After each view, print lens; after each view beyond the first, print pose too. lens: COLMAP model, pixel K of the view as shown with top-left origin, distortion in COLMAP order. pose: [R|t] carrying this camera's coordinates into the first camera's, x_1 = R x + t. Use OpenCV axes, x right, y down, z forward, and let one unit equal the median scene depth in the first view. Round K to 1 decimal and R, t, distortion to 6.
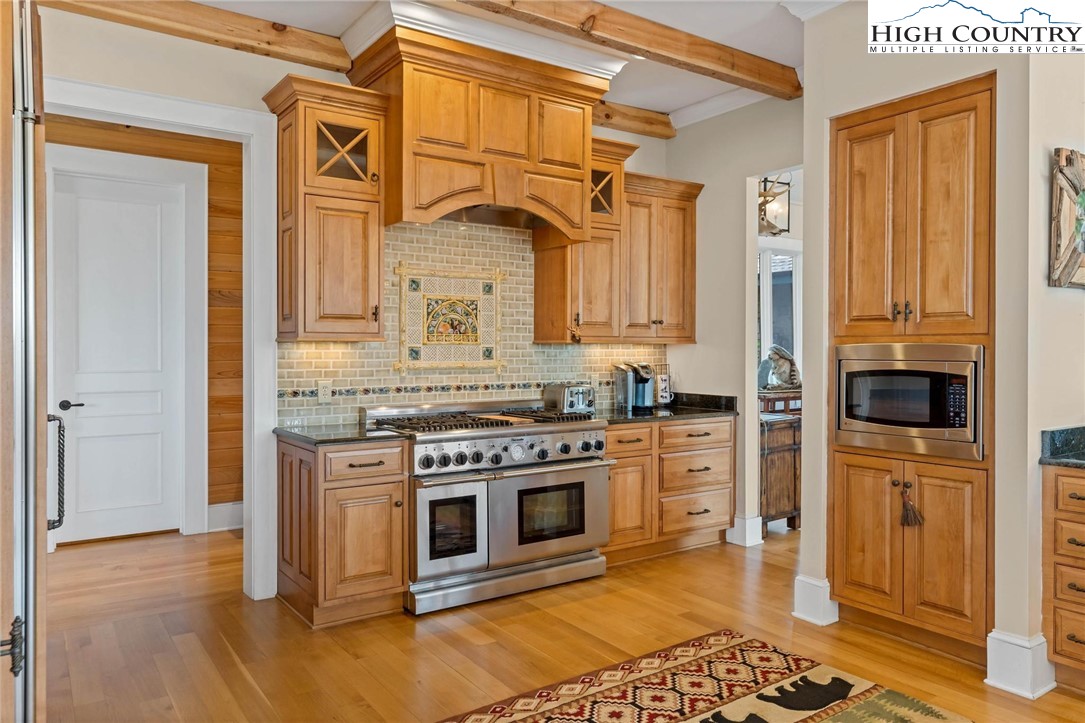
lens RADIAL K [[761.7, 0, 543.3], [0, 761.7, 357.2], [0, 0, 1]] dist [0.005462, 0.004123]
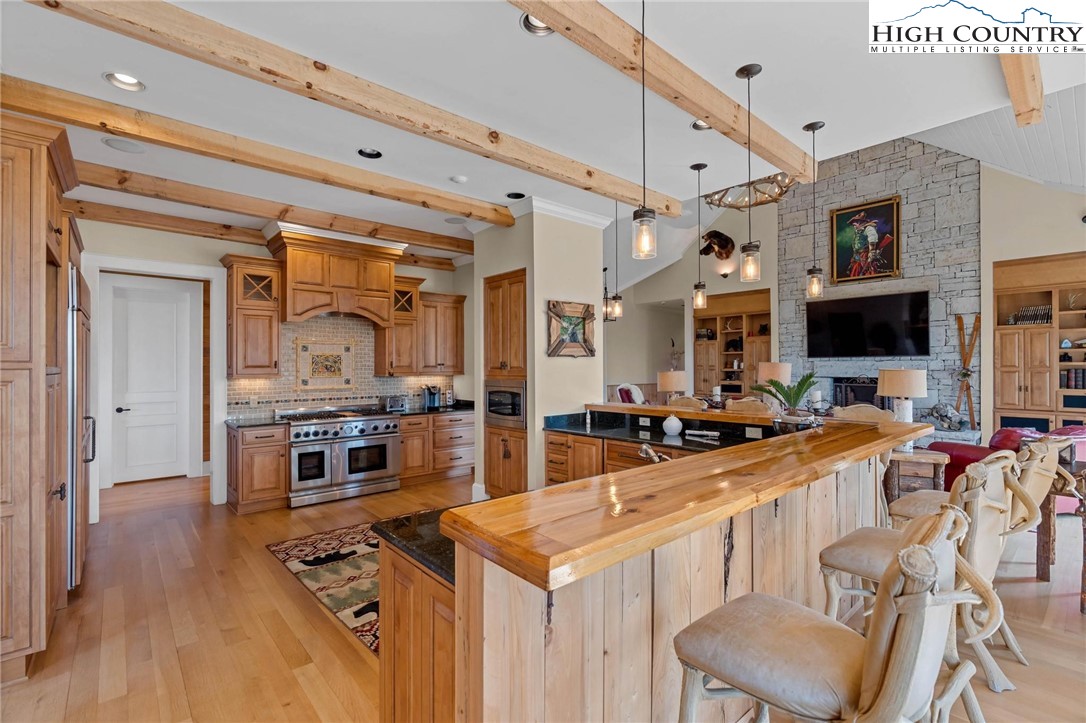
lens RADIAL K [[490.2, 0, 541.4], [0, 490.2, 364.5], [0, 0, 1]] dist [-0.002550, 0.000098]
pose [[0.993541, -0.003728, 0.113414, 0.338995], [0.005422, 0.999878, -0.014632, -0.032901], [-0.113346, 0.015153, 0.993440, -0.399565]]
